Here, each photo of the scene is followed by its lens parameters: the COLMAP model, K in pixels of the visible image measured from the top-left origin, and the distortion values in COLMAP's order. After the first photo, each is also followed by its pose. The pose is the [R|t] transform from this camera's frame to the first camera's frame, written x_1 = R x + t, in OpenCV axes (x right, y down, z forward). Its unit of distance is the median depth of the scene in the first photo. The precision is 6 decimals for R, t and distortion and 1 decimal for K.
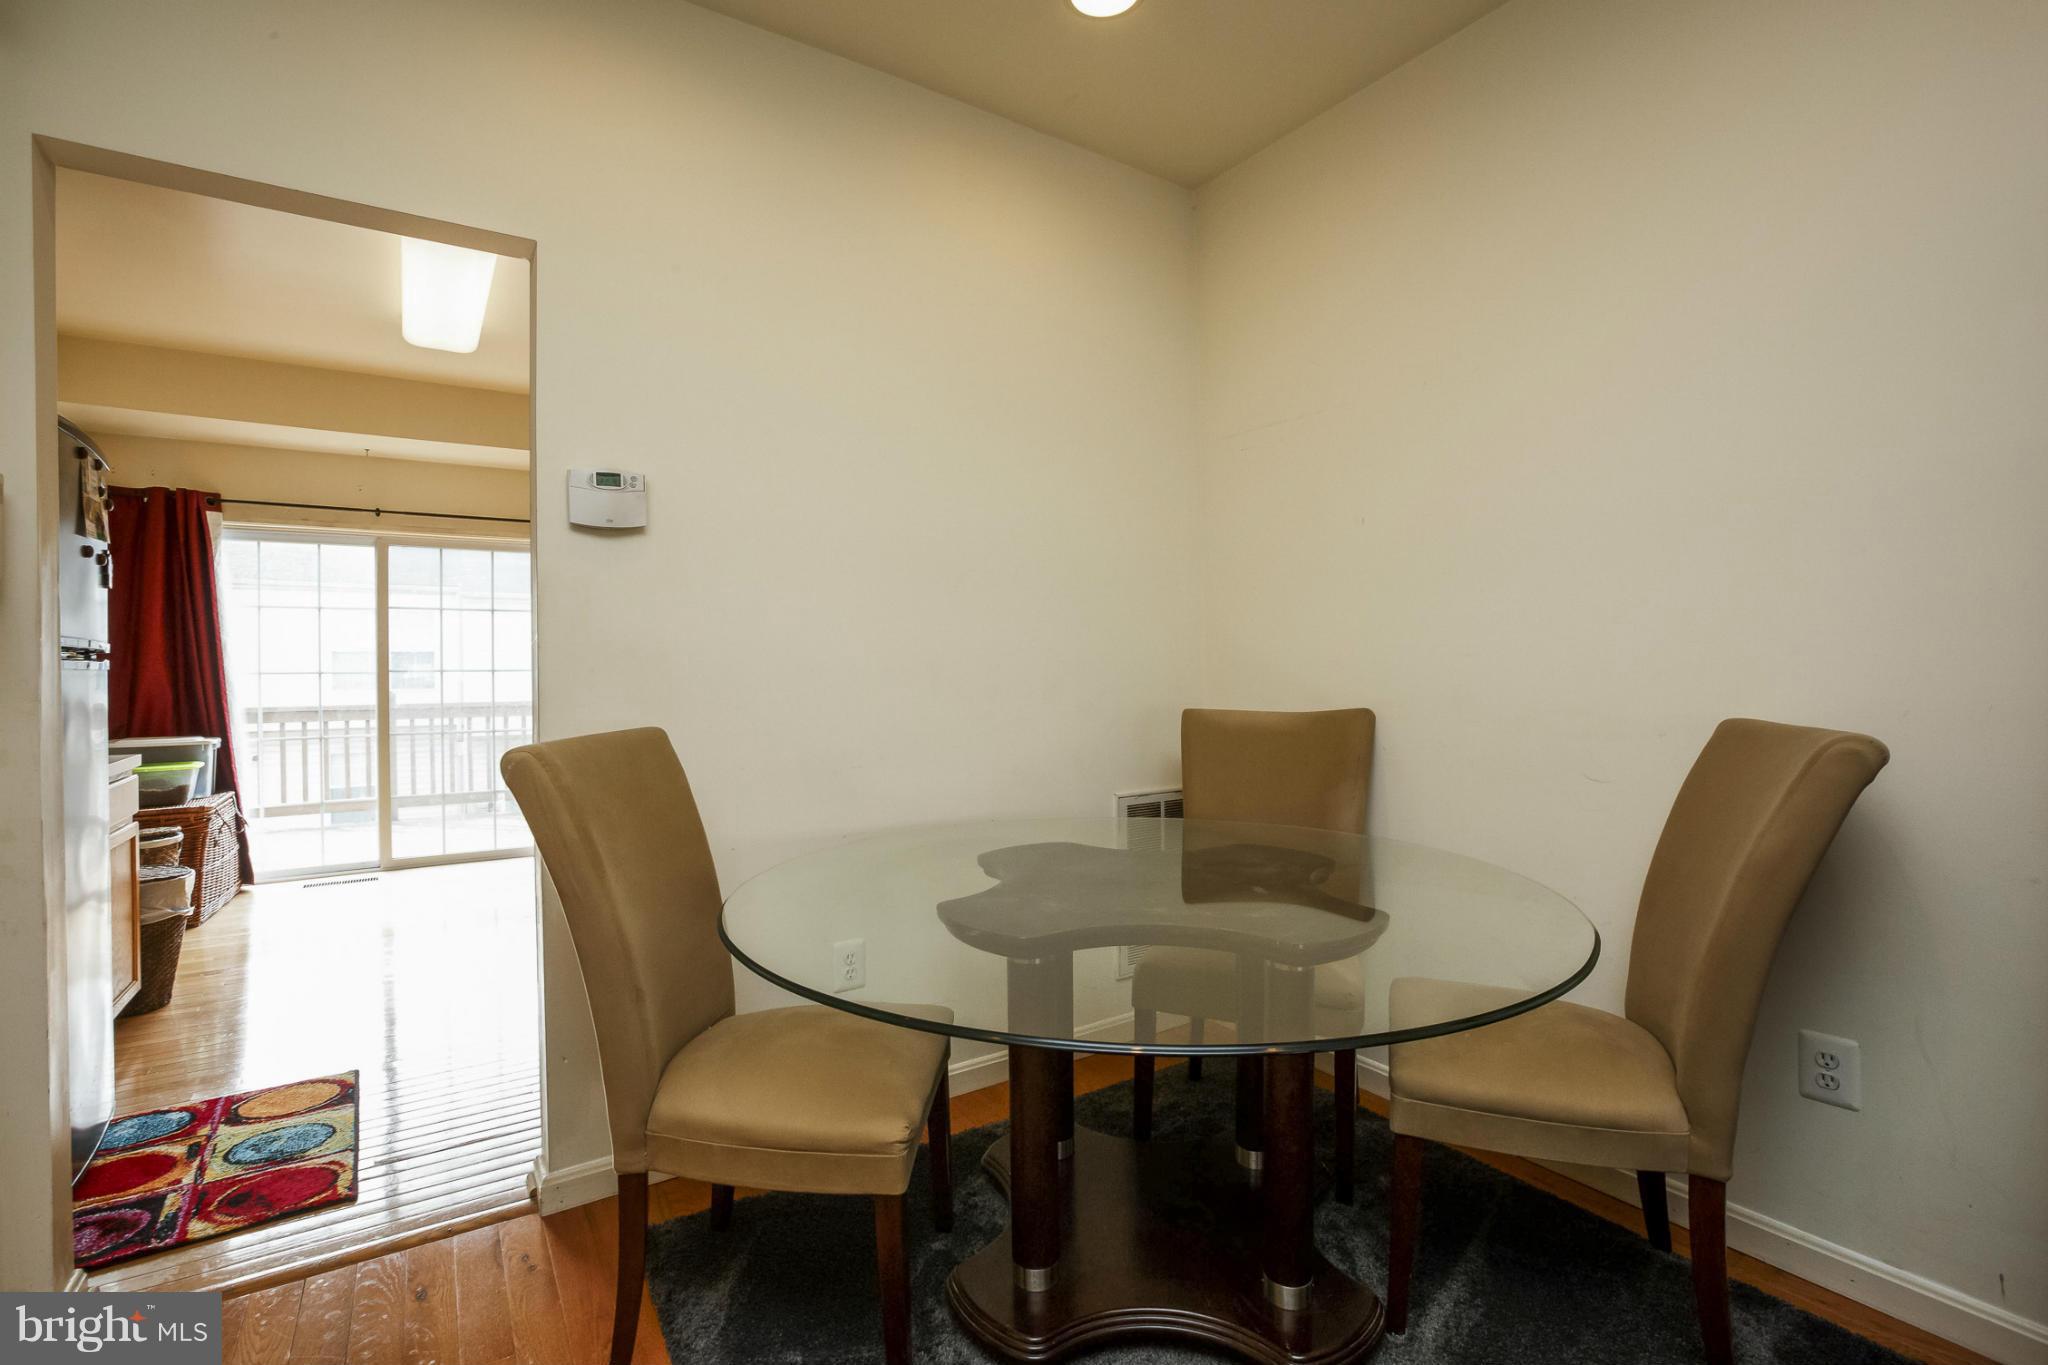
lens RADIAL K [[955.3, 0, 1023.3], [0, 955.3, 675.7], [0, 0, 1]] dist [-0.036732, 0.013436]
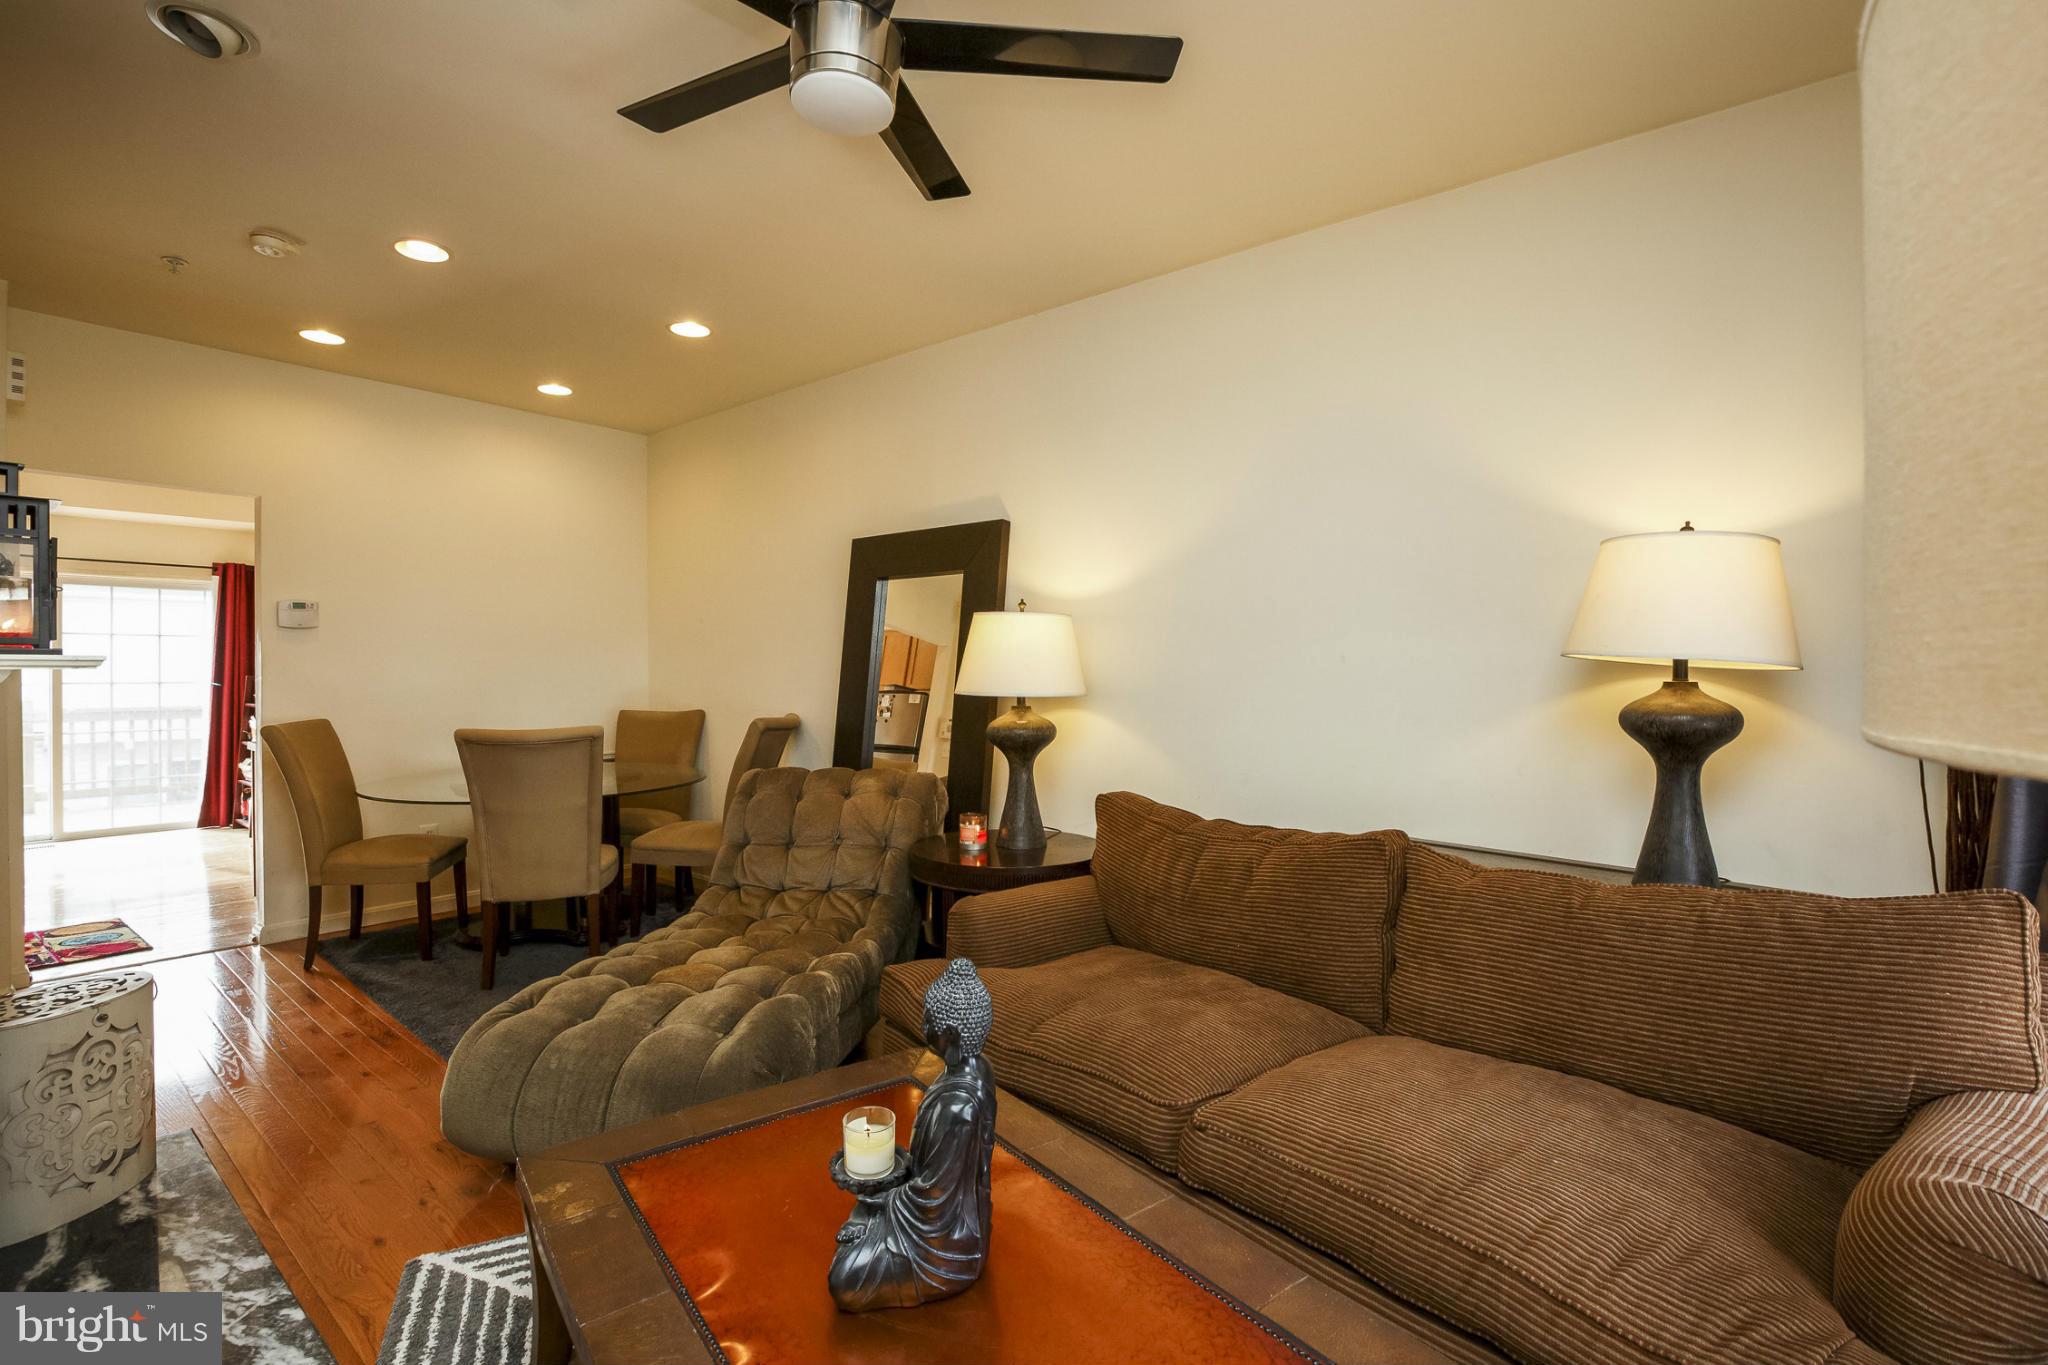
lens RADIAL K [[931.0, 0, 1000.3], [0, 931.0, 675.0], [0, 0, 1]] dist [-0.033135, 0.027273]
pose [[0.964508, -0.000263, 0.264055, 0.301302], [-0.000560, 0.999995, 0.003043, -0.032827], [-0.264054, -0.003083, 0.964503, -0.796427]]
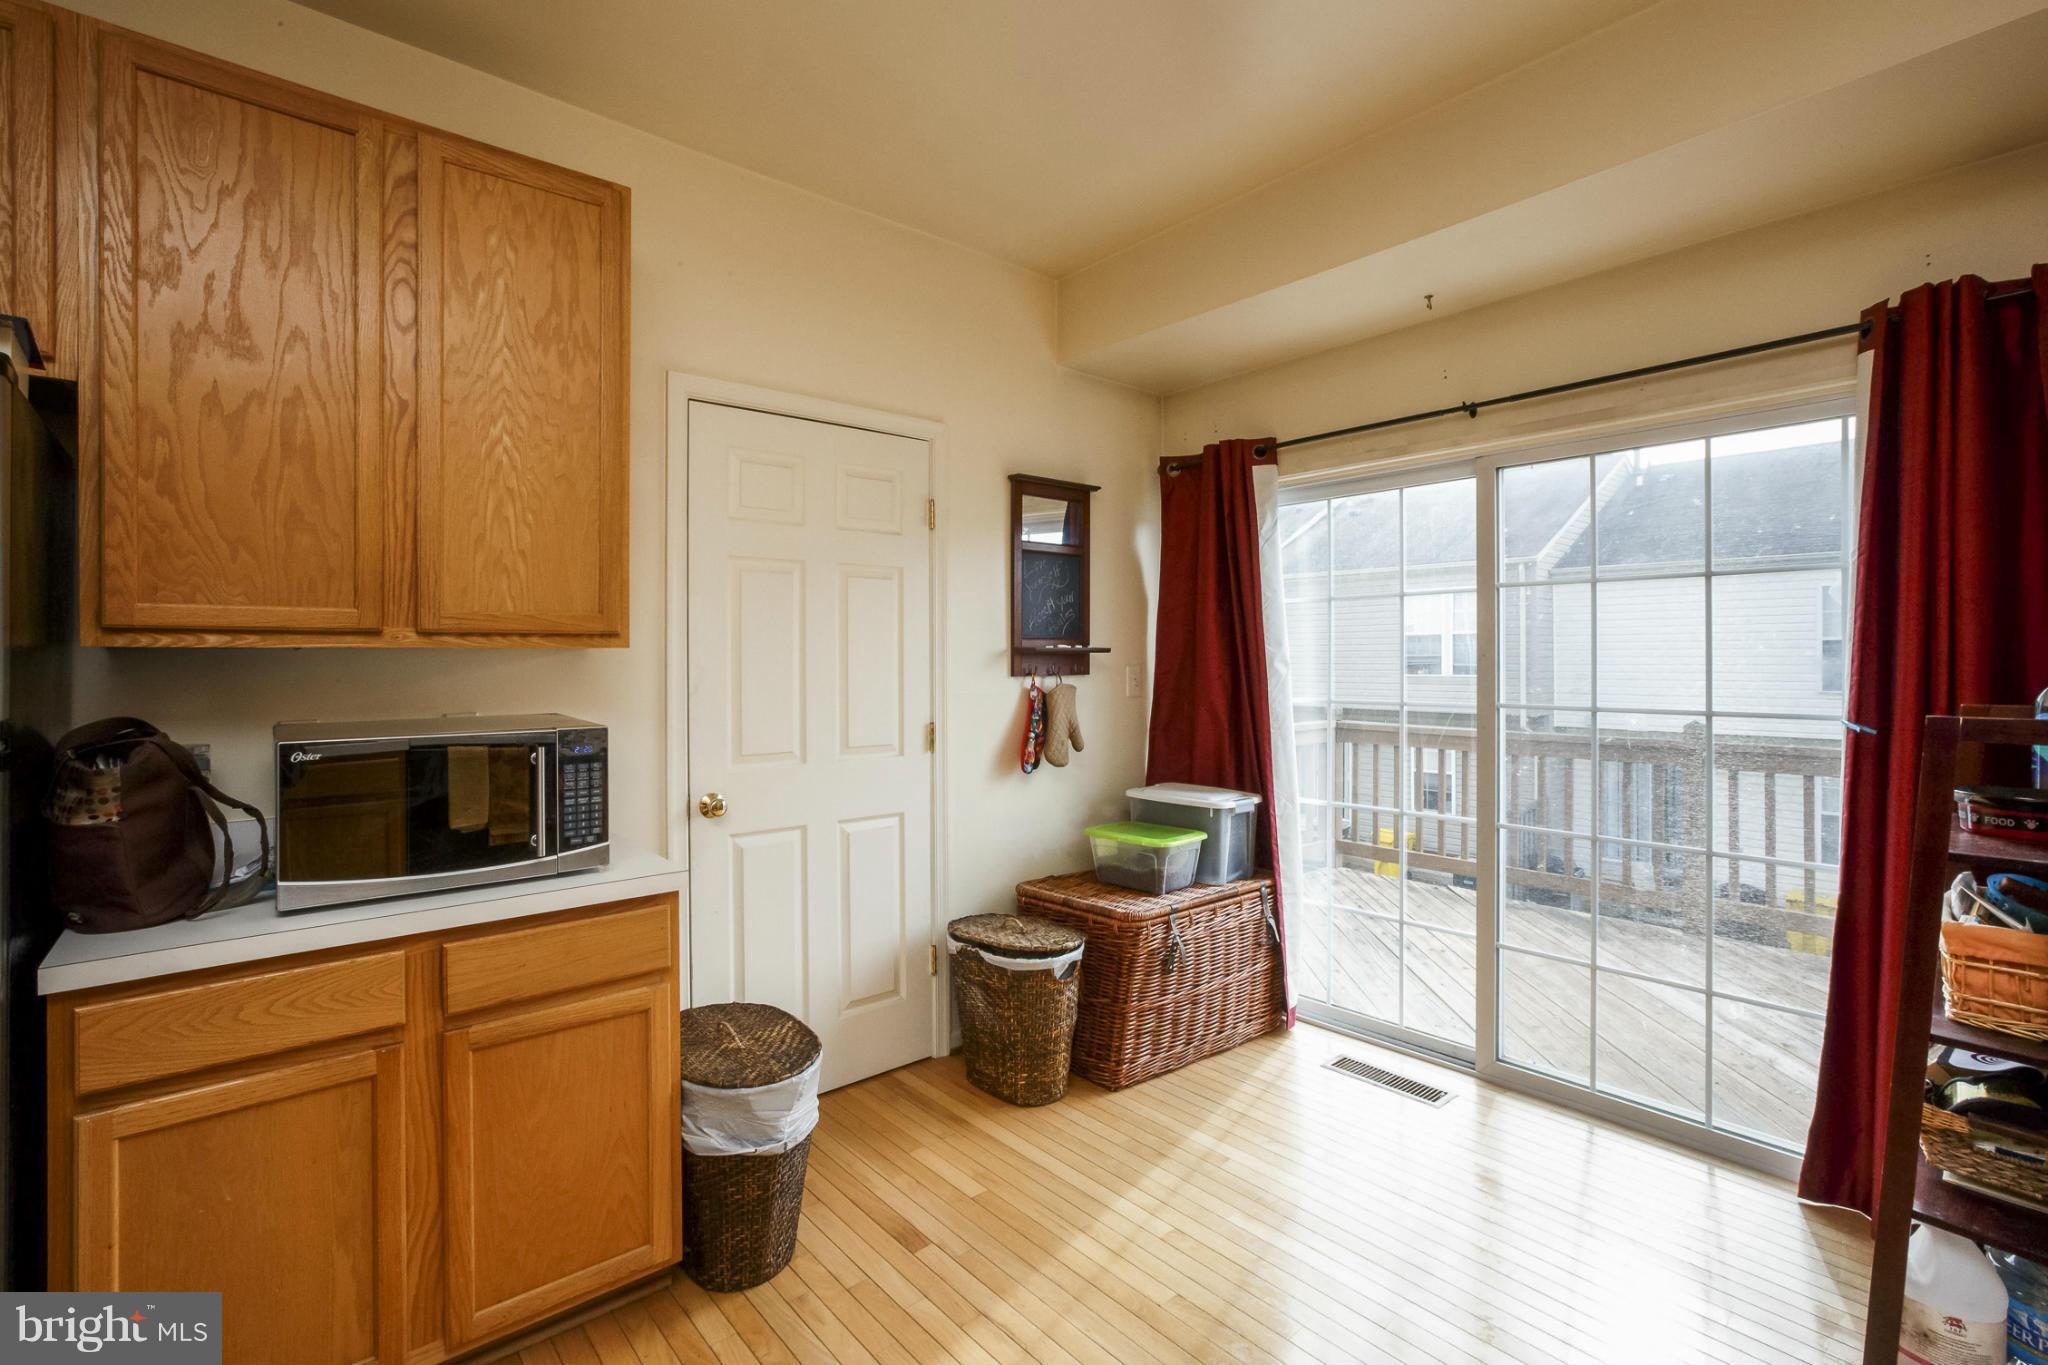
lens RADIAL K [[931.0, 0, 1000.3], [0, 931.0, 675.0], [0, 0, 1]] dist [-0.033135, 0.027273]
pose [[0.122242, 0.021902, -0.992259, -0.292975], [-0.008399, 0.999744, 0.021033, -0.047628], [0.992465, 0.005763, 0.122394, 0.999772]]
